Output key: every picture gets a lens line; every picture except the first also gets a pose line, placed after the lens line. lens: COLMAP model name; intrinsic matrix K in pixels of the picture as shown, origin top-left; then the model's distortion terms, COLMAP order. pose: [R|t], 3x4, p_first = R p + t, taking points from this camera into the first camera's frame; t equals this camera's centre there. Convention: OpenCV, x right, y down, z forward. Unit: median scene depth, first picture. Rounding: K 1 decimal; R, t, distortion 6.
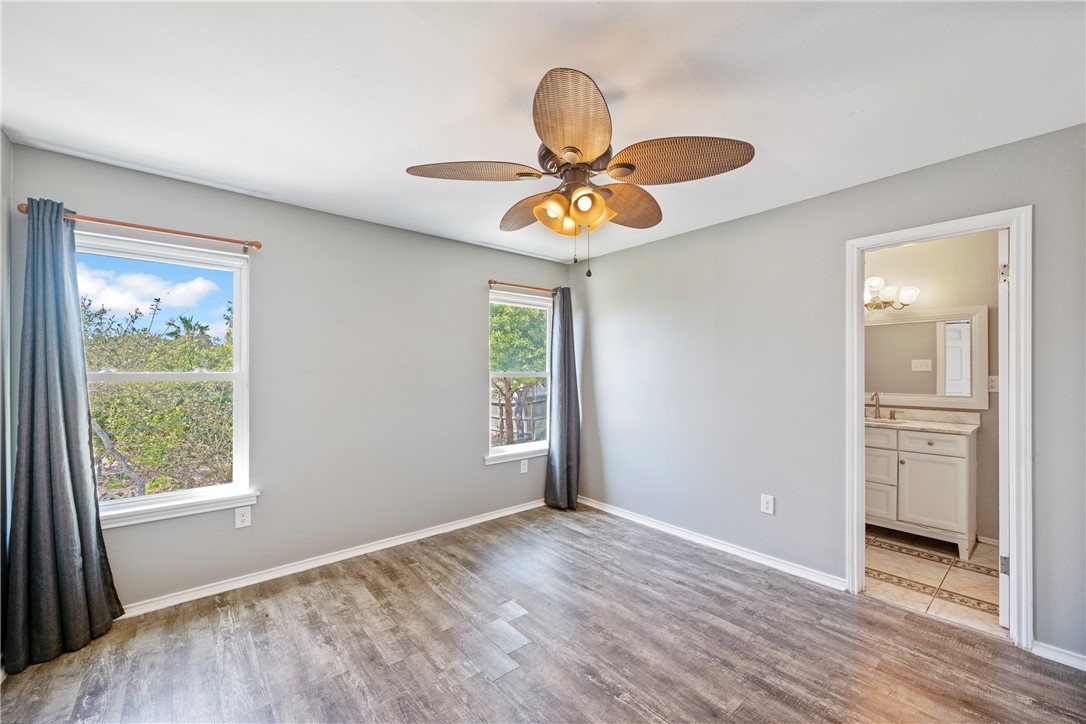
lens RADIAL K [[428.0, 0, 537.8], [0, 428.0, 369.8], [0, 0, 1]] dist [-0.001974, -0.000347]
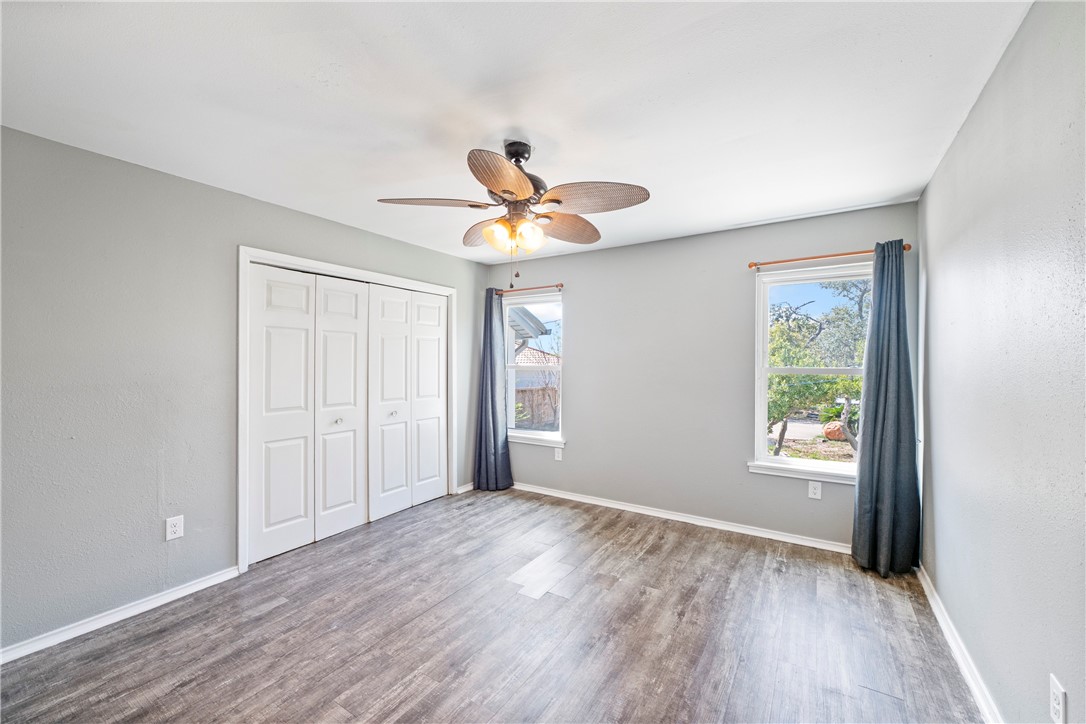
lens RADIAL K [[428.5, 0, 555.8], [0, 428.5, 363.6], [0, 0, 1]] dist [0.000869, -0.000266]
pose [[0.310654, -0.001713, -0.950521, 0.789101], [-0.007228, 0.999965, -0.004164, 0.006732], [0.950495, 0.008164, 0.310631, 0.445904]]
